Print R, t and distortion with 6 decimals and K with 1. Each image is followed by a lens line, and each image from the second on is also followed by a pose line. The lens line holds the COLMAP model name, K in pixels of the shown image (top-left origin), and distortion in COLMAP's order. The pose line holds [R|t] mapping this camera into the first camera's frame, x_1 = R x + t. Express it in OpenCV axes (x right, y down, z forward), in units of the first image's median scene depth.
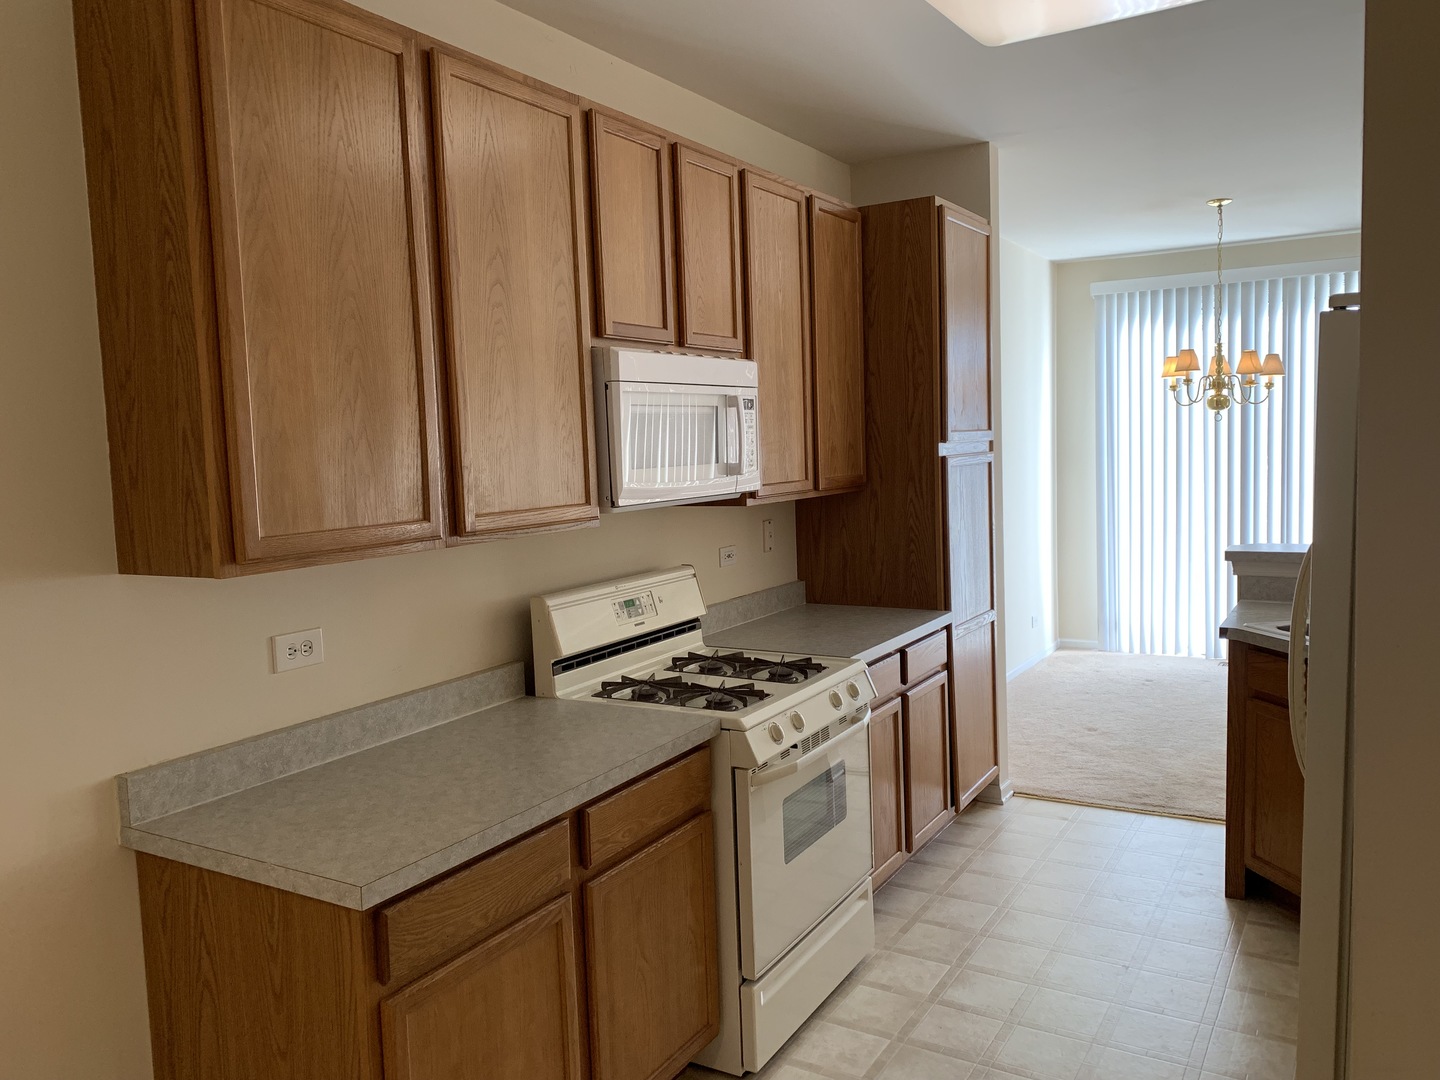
lens RADIAL K [[1099.4, 0, 719.2], [0, 1099.4, 528.7], [0, 0, 1]] dist [0.059310, -0.068646]
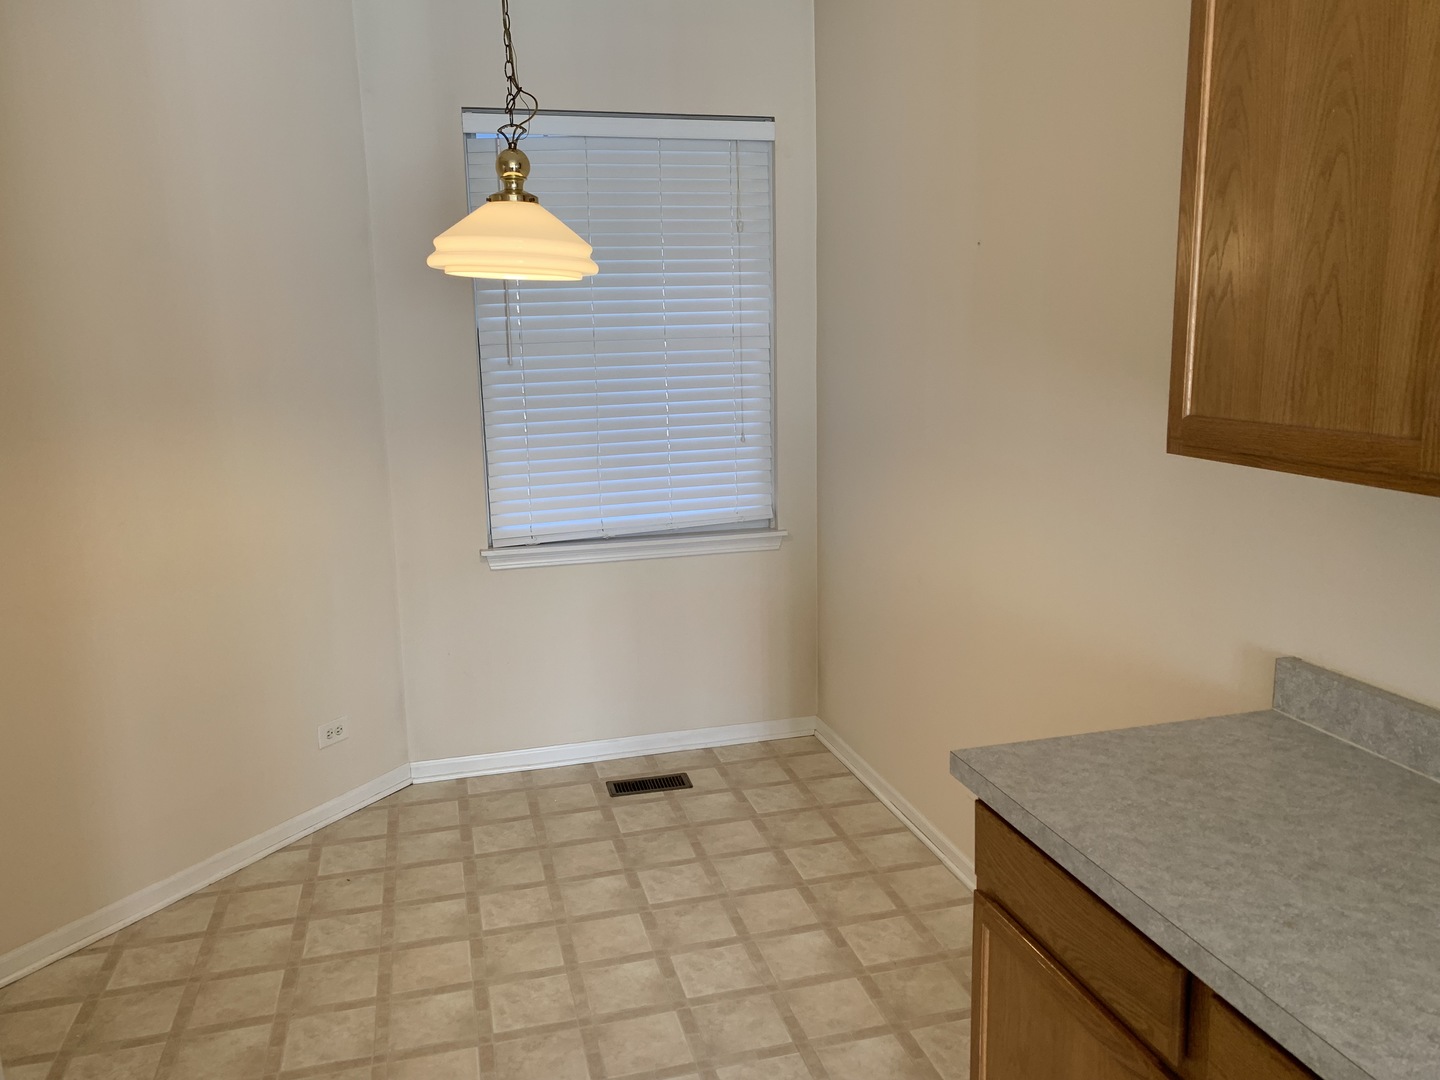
lens RADIAL K [[1099.4, 0, 719.2], [0, 1099.4, 528.7], [0, 0, 1]] dist [0.059310, -0.068646]
pose [[-0.698593, 0.176682, -0.693362, 0.386257], [-0.011801, 0.966057, 0.258060, -0.106928], [0.715422, 0.188461, -0.672796, 1.143109]]
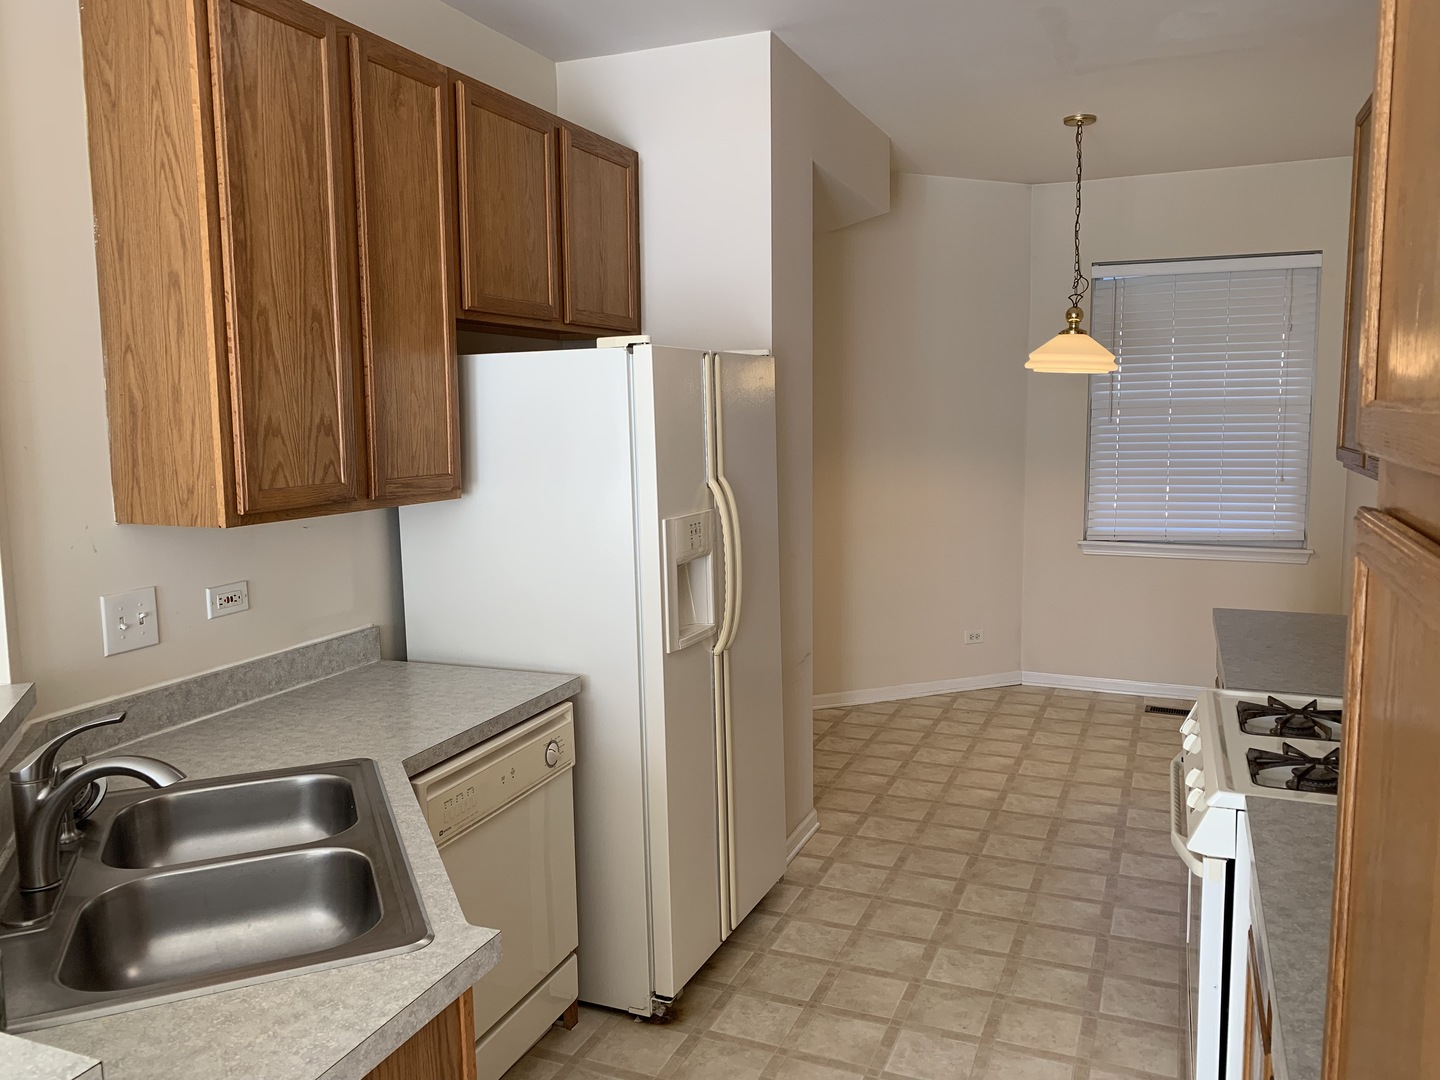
lens RADIAL K [[1099.4, 0, 719.2], [0, 1099.4, 528.7], [0, 0, 1]] dist [0.059310, -0.068646]
pose [[-0.989942, 0.058331, -0.128888, 0.621134], [0.032448, 0.980372, 0.194468, -0.187044], [0.137702, 0.188330, -0.972404, 2.043581]]
